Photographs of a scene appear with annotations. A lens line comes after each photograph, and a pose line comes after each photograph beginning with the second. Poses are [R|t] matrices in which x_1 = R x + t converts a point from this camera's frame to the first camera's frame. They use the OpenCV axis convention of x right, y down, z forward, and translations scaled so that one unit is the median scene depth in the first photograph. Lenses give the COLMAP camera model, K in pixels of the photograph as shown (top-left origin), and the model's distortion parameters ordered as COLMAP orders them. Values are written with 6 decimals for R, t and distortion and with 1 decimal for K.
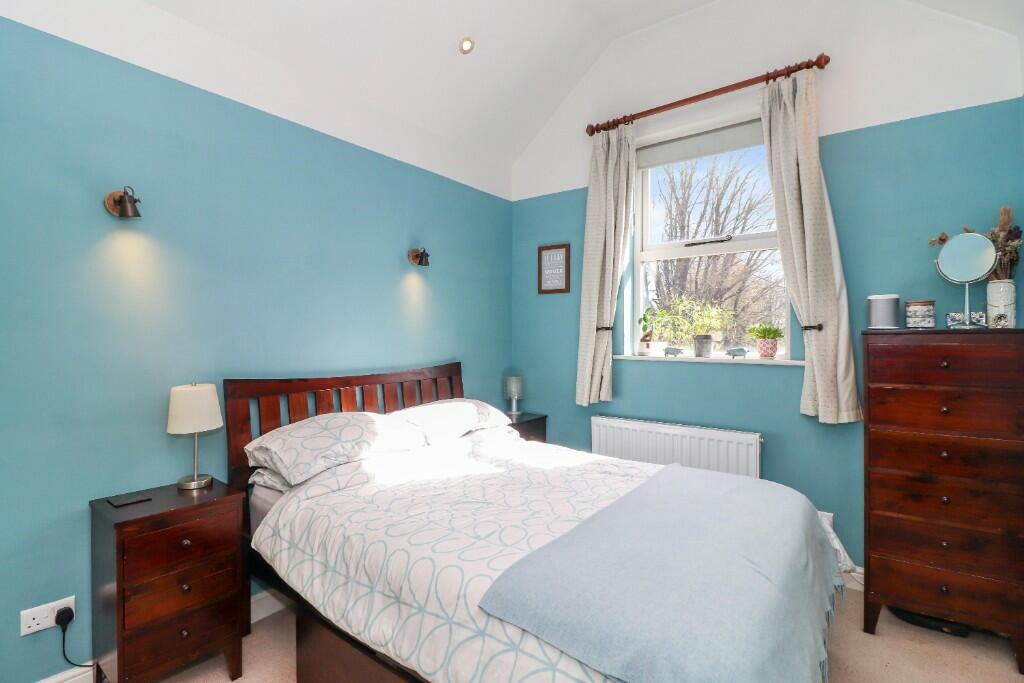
lens RADIAL K [[485.1, 0, 503.7], [0, 485.1, 345.6], [0, 0, 1]] dist [-0.001686, -0.001091]
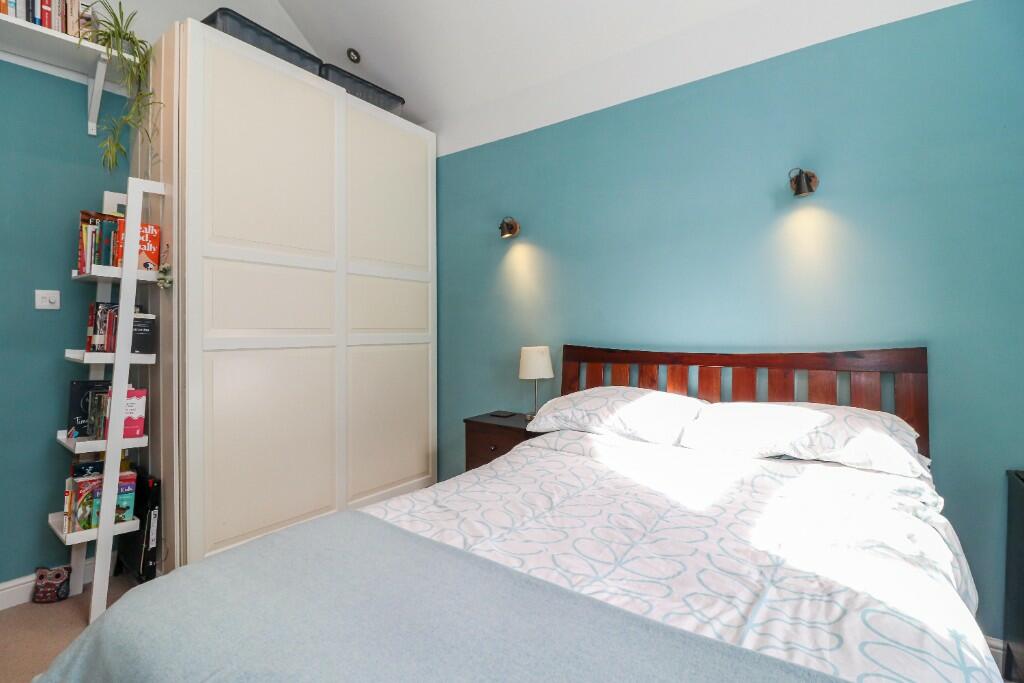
lens RADIAL K [[485.1, 0, 505.0], [0, 485.1, 340.1], [0, 0, 1]] dist [-0.001686, -0.001091]
pose [[-0.012987, 0.041674, -0.999047, 0.705093], [0.006412, 0.999114, 0.041593, 0.001581], [0.999895, -0.005866, -0.013243, 0.837422]]
